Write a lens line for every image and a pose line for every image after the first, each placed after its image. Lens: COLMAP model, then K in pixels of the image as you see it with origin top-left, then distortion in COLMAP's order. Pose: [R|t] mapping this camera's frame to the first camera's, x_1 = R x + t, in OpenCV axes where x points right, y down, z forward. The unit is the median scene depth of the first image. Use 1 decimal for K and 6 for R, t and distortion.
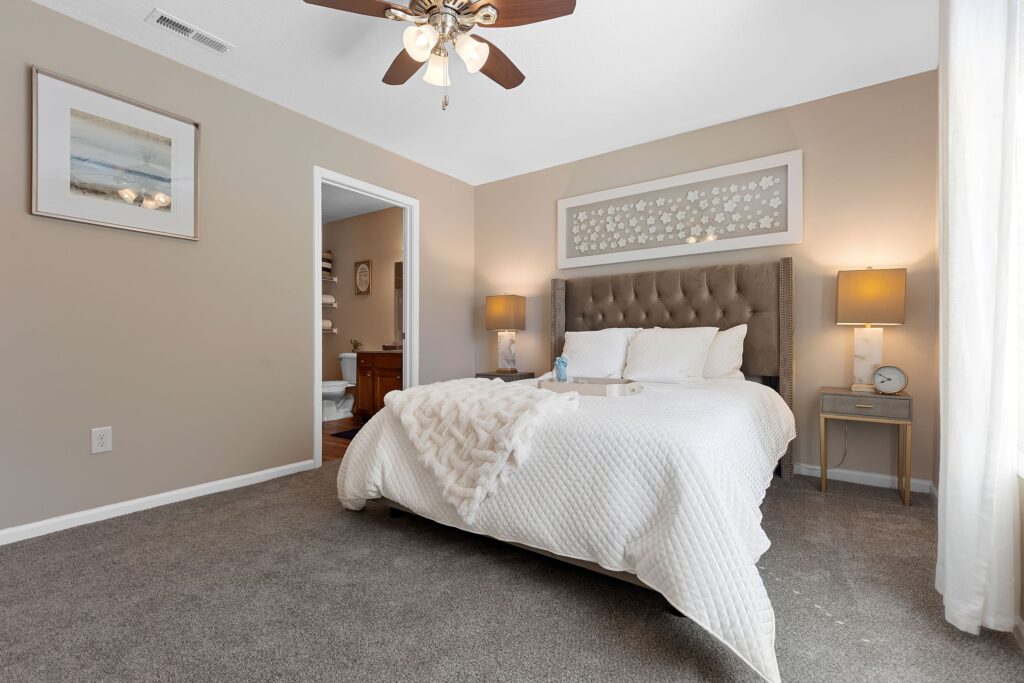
lens RADIAL K [[463.5, 0, 507.0], [0, 463.5, 340.7], [0, 0, 1]] dist [0.005530, -0.001211]
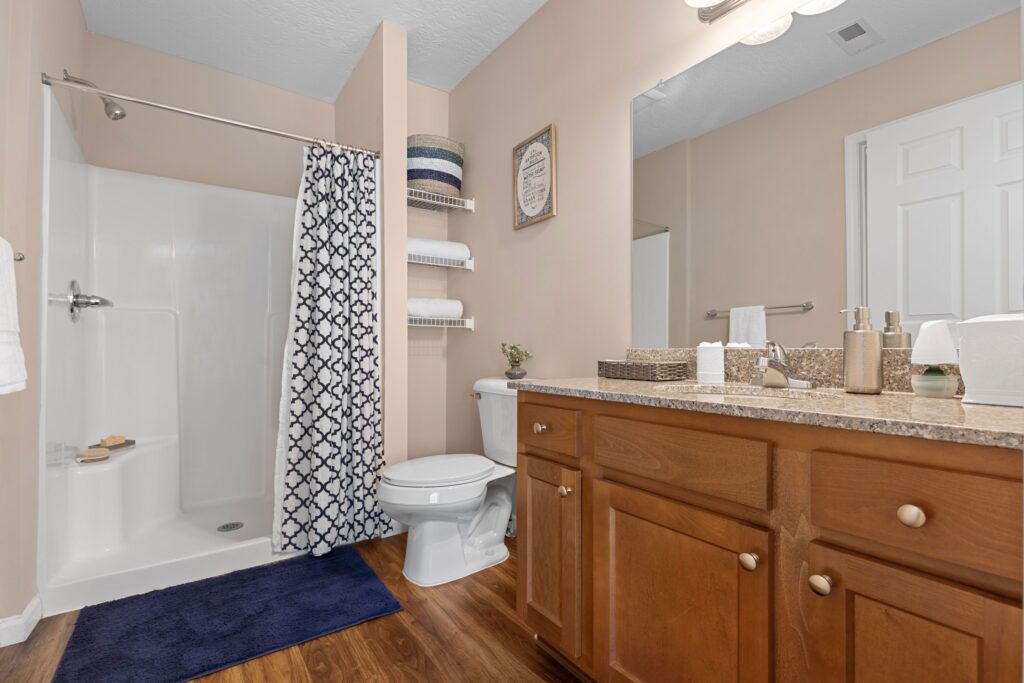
lens RADIAL K [[463.5, 0, 511.0], [0, 463.5, 343.6], [0, 0, 1]] dist [0.005530, -0.001211]
pose [[0.946514, -0.003351, -0.322646, -0.209085], [0.000723, 0.999966, -0.008266, 0.000370], [0.322662, 0.007590, 0.946484, 0.644722]]
